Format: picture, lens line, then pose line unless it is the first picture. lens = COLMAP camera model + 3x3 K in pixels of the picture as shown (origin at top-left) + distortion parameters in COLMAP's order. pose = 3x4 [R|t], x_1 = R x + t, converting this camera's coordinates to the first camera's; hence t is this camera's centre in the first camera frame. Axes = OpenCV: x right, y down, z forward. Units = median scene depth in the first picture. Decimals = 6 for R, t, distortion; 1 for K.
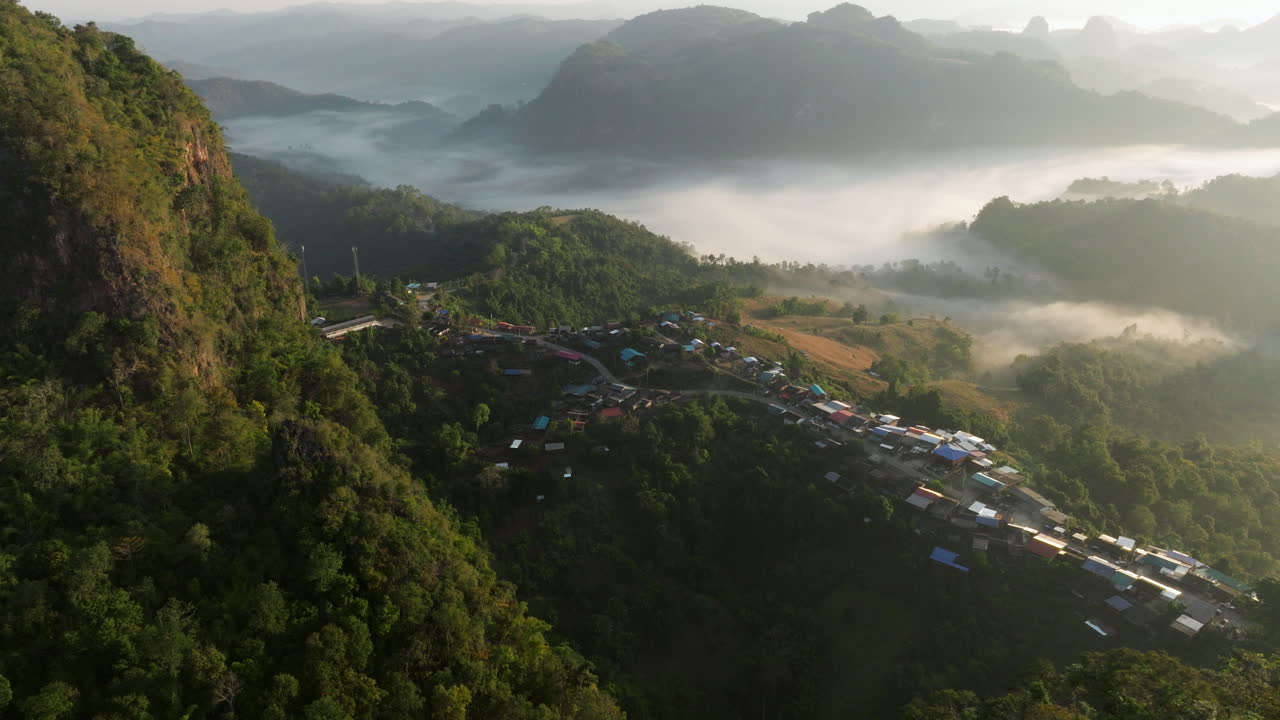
lens RADIAL K [[943.7, 0, 640.0], [0, 943.7, 360.0], [0, 0, 1]] dist [-0.006416, 0.045260]
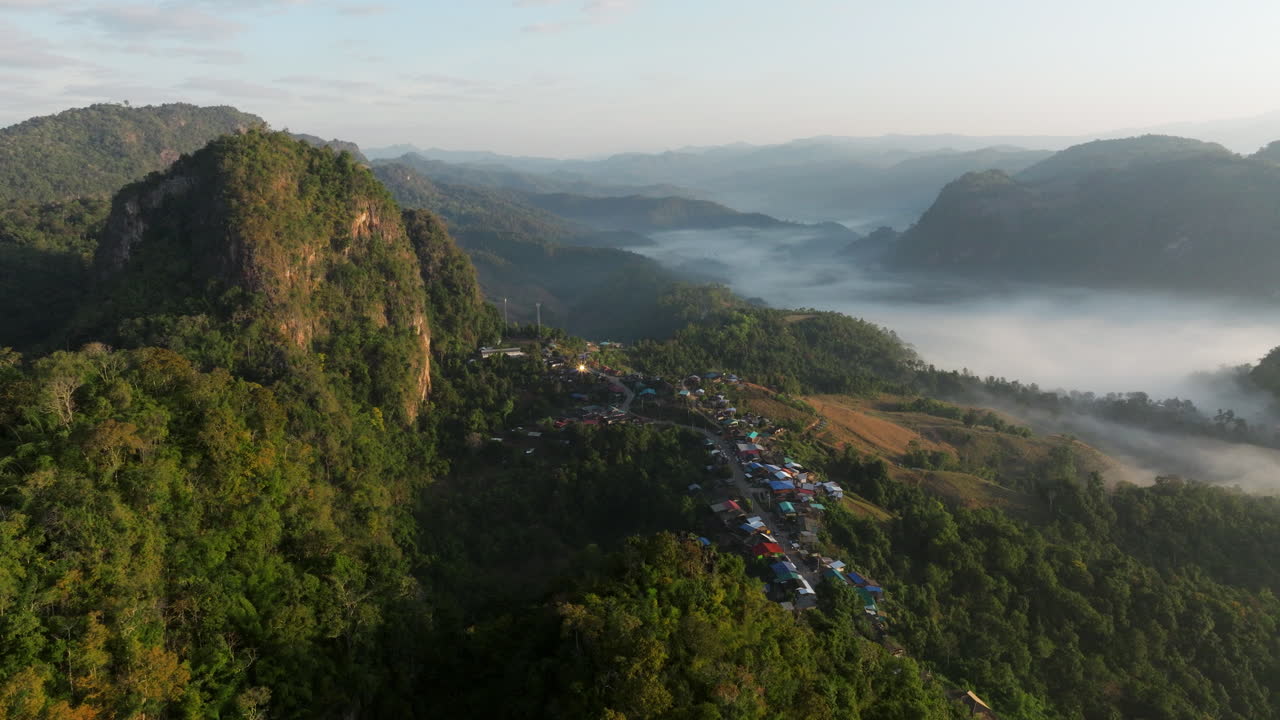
lens RADIAL K [[986.1, 0, 640.0], [0, 986.1, 360.0], [0, 0, 1]] dist [0.005423, 0.002658]
pose [[0.849459, 0.111789, -0.515677, 0.379030], [-0.181748, 0.979484, -0.087056, 0.039556], [0.495365, 0.167674, 0.852349, -0.094830]]
